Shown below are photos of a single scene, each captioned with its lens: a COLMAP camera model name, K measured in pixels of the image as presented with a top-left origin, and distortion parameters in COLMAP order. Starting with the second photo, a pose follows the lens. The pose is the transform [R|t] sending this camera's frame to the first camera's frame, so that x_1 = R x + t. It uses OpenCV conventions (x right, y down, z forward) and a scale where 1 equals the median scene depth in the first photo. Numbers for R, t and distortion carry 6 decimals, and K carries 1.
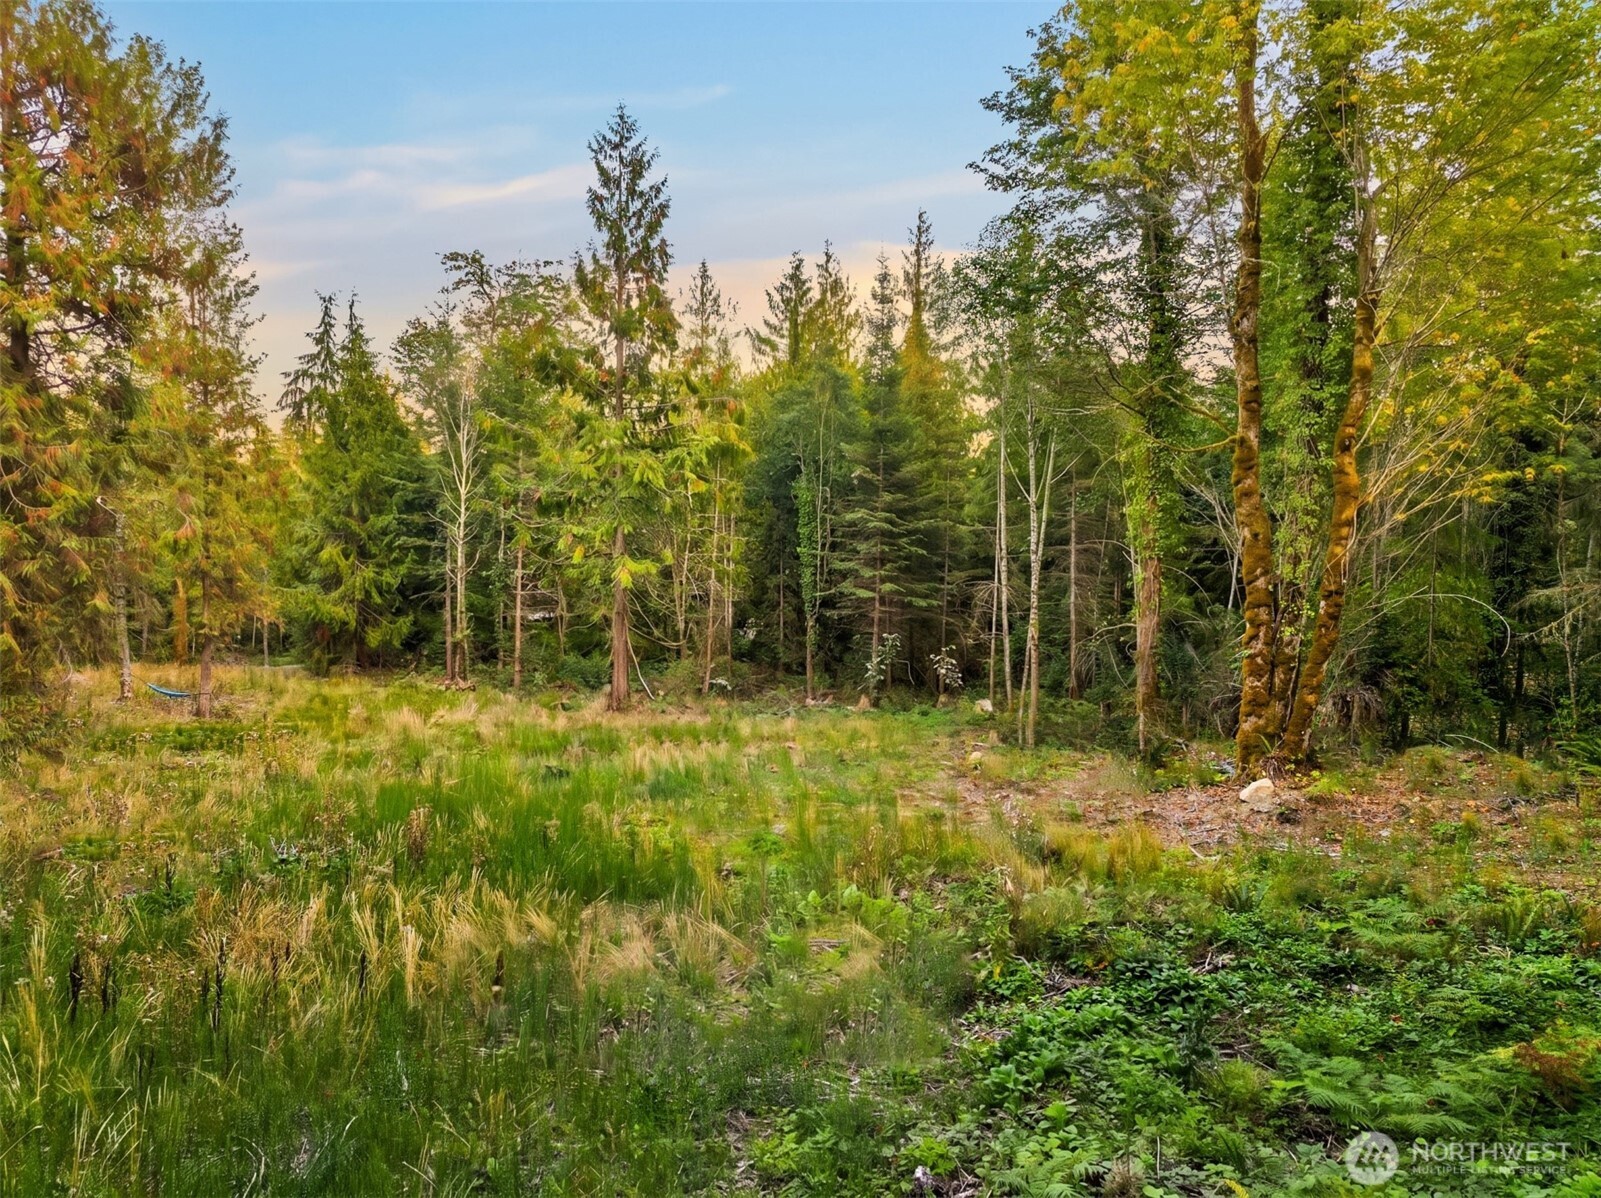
lens RADIAL K [[1113.8, 0, 801.7], [0, 1113.8, 595.3], [0, 0, 1]] dist [-0.031677, -0.000346]
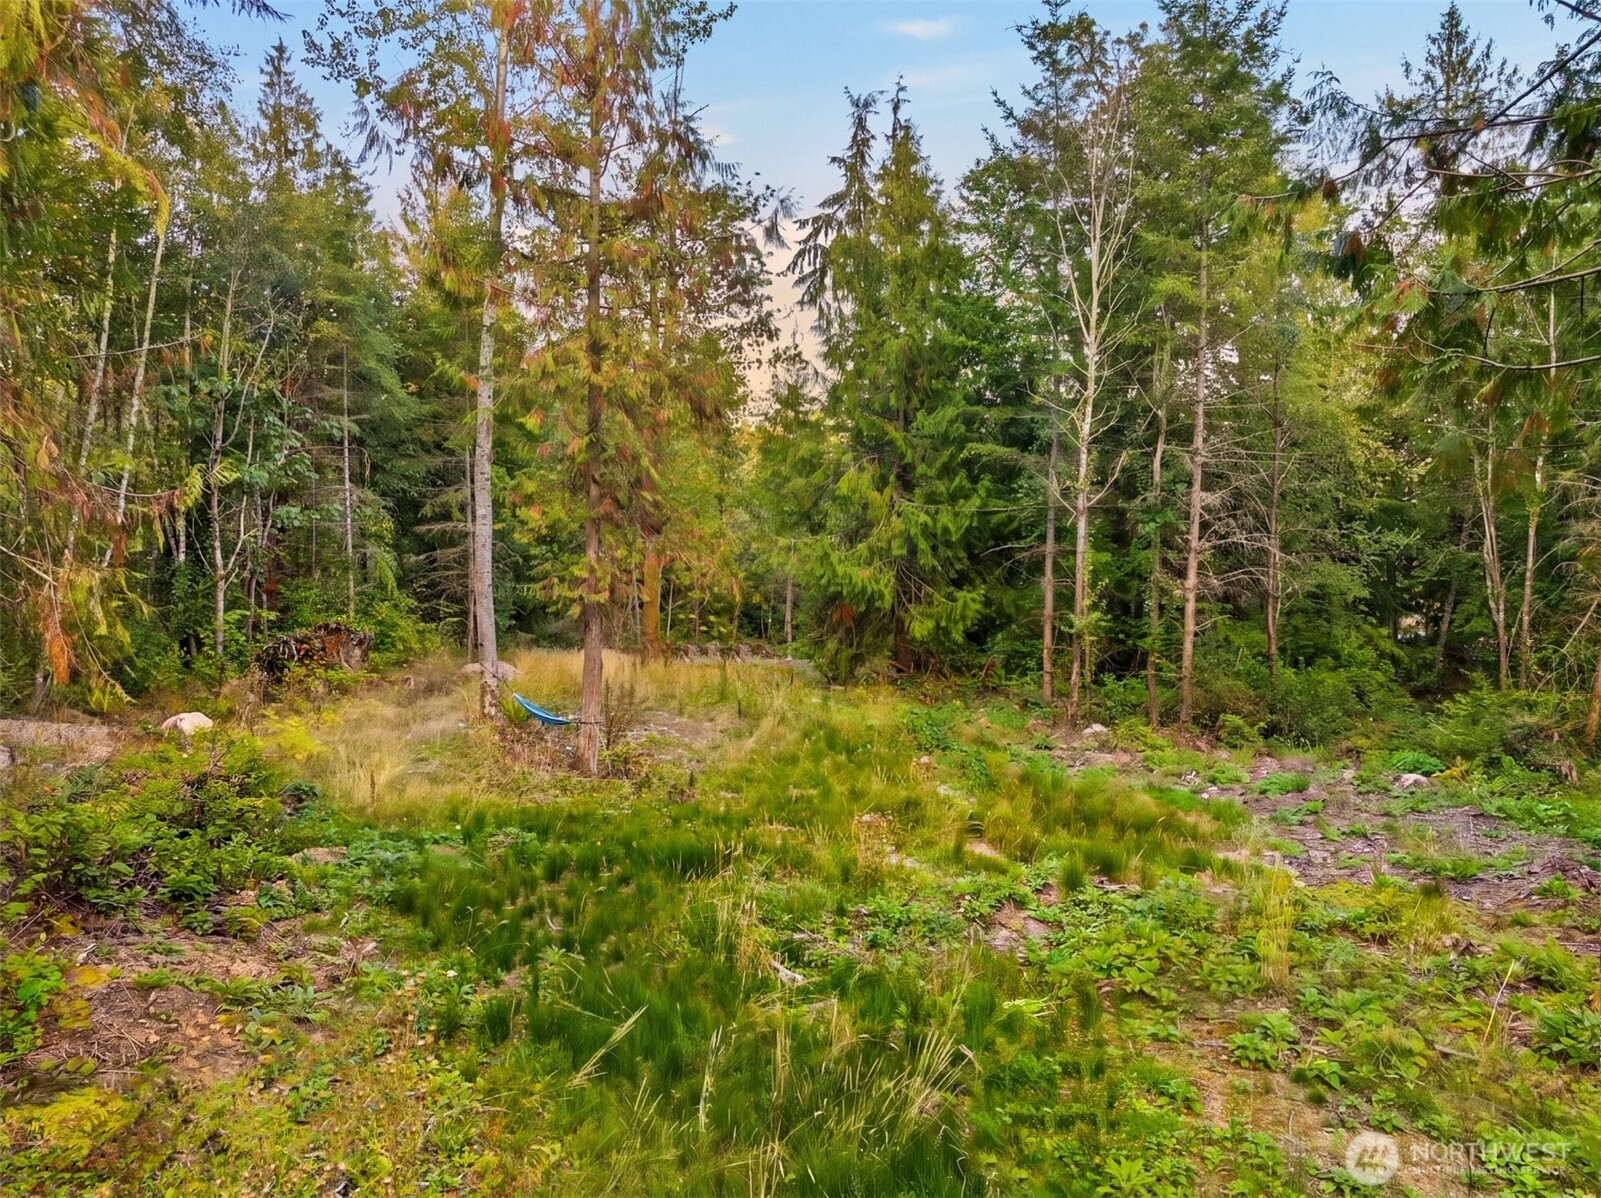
lens RADIAL K [[1113.8, 0, 799.7], [0, 1113.8, 597.9], [0, 0, 1]] dist [-0.031677, -0.000346]
pose [[0.889427, 0.021463, -0.456573, -0.173116], [-0.019472, 0.999769, 0.009067, 0.020666], [0.456662, 0.000826, 0.889640, 0.444145]]
